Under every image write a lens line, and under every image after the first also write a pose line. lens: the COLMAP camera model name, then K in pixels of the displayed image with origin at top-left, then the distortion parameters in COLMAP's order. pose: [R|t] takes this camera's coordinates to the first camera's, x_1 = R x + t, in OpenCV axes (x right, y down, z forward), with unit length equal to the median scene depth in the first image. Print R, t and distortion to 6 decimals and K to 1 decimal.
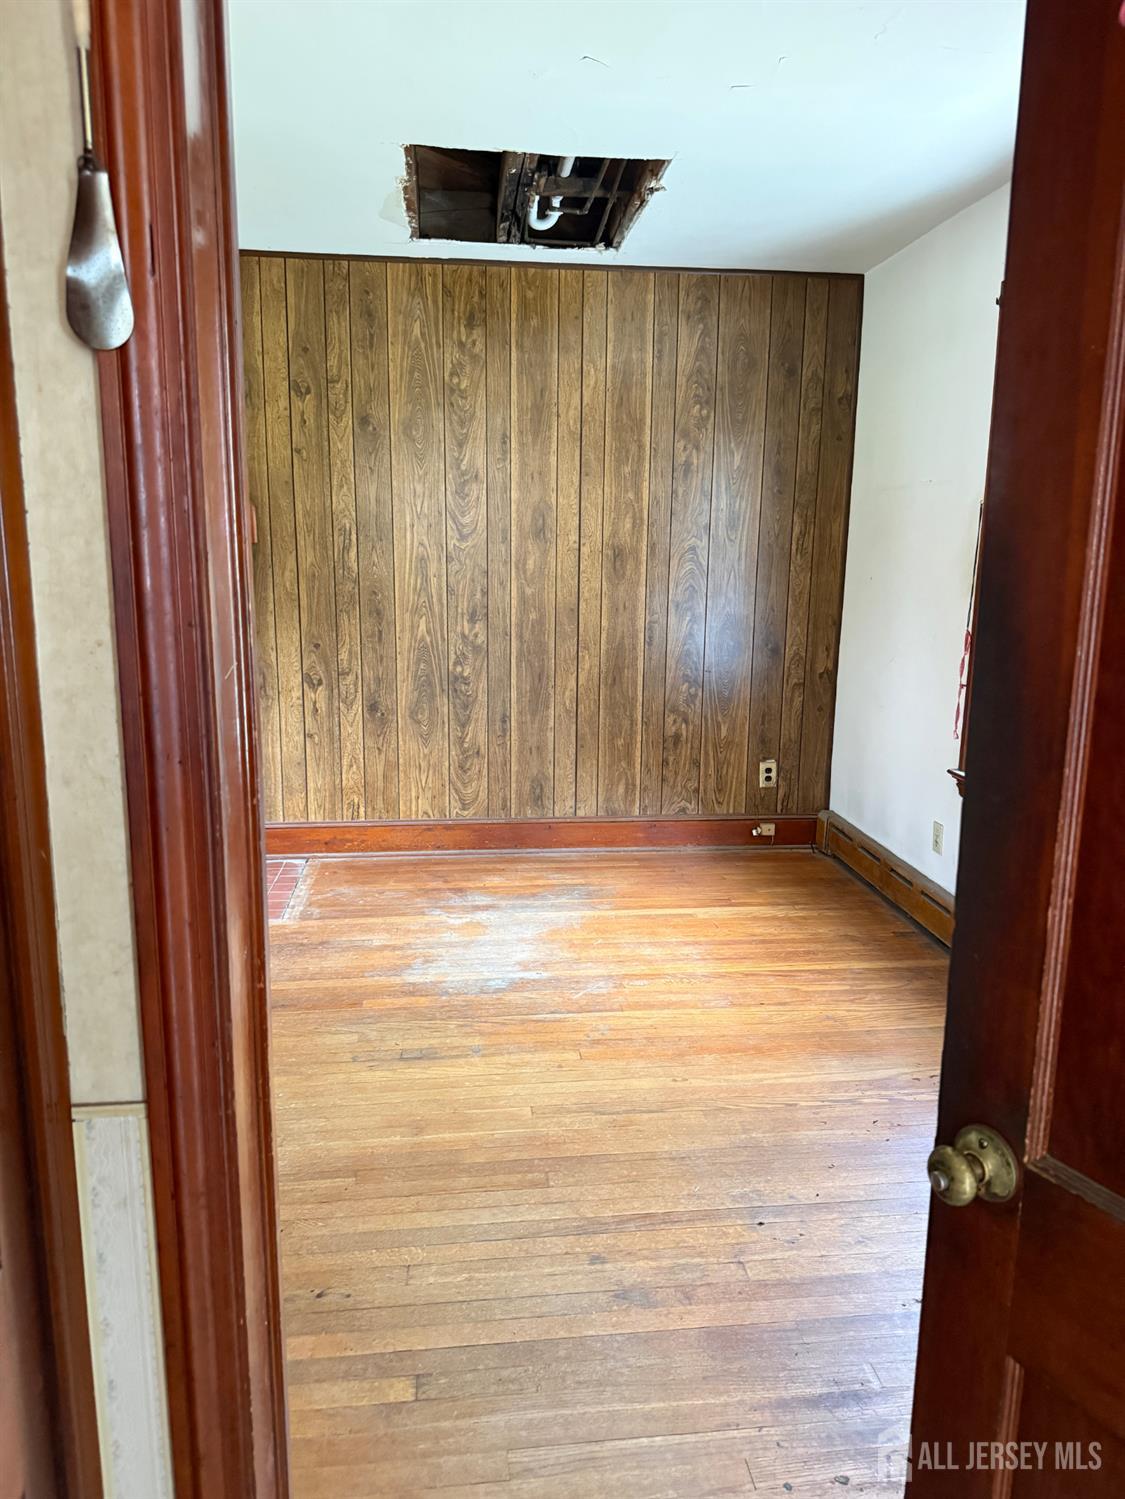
lens RADIAL K [[1068.0, 0, 562.0], [0, 1068.0, 752.1], [0, 0, 1]] dist [0.033986, -0.001760]
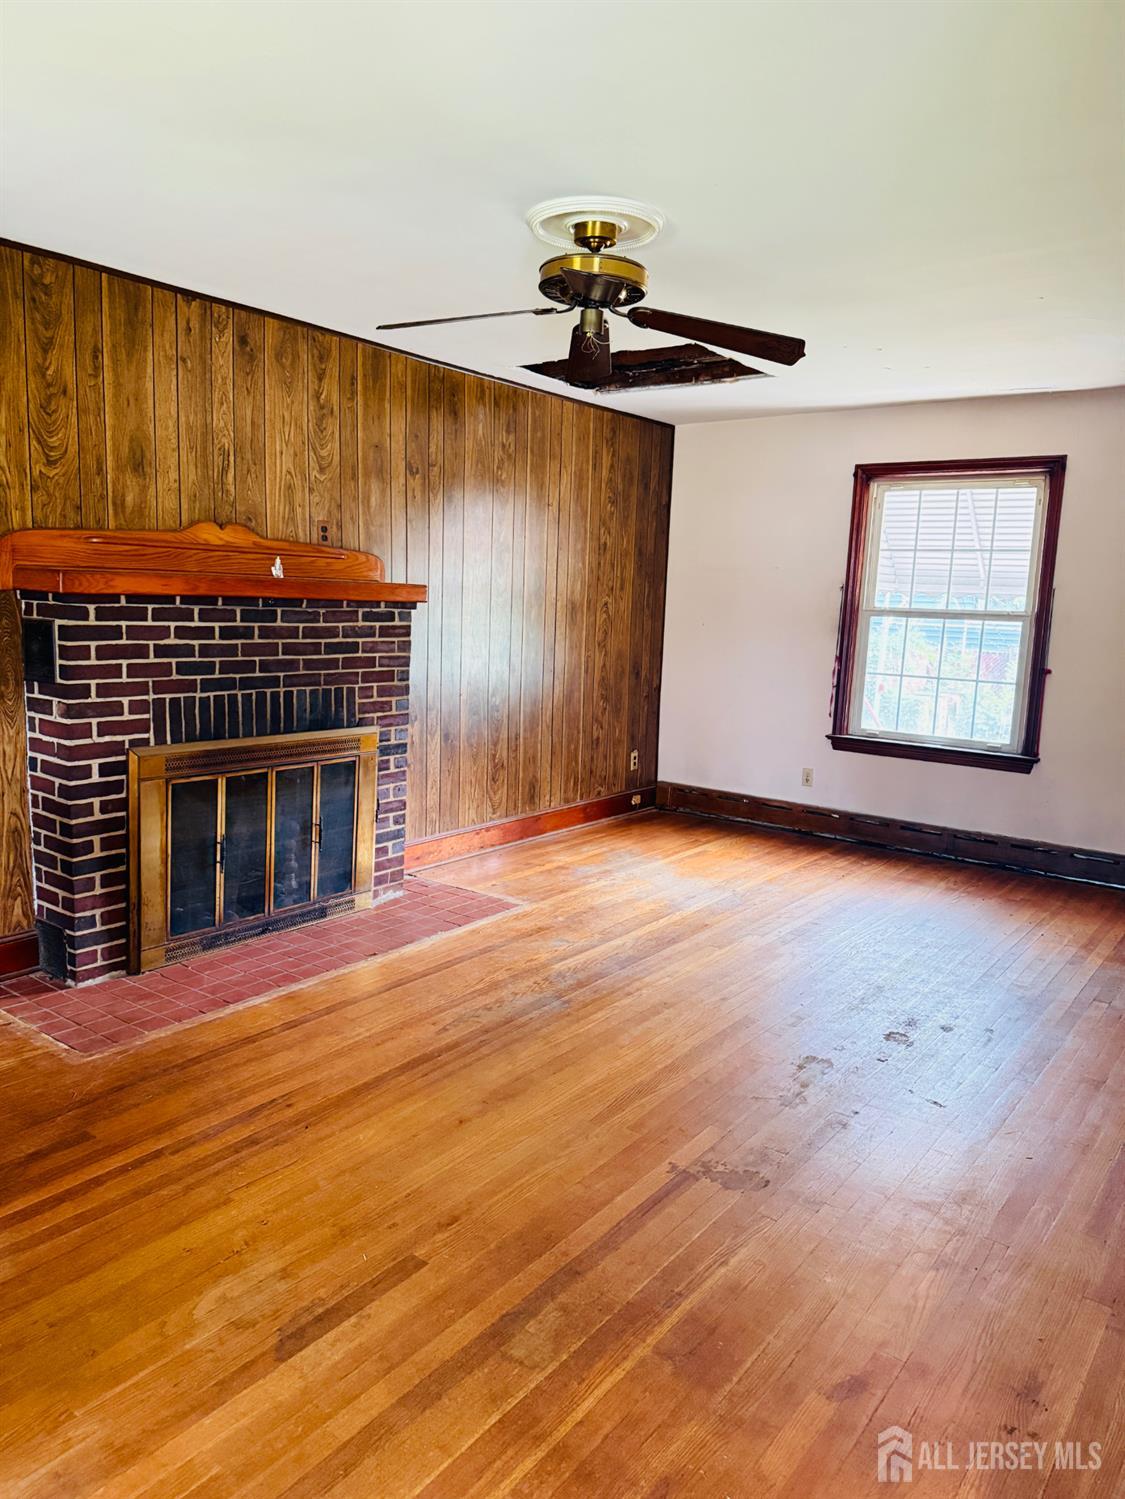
lens RADIAL K [[1068.0, 0, 560.4], [0, 1068.0, 746.8], [0, 0, 1]] dist [0.033986, -0.001760]
pose [[0.682191, -0.092740, 0.725269, -0.996004], [0.114846, 0.993202, 0.018976, -0.039935], [-0.722098, 0.070349, 0.688204, 0.099604]]
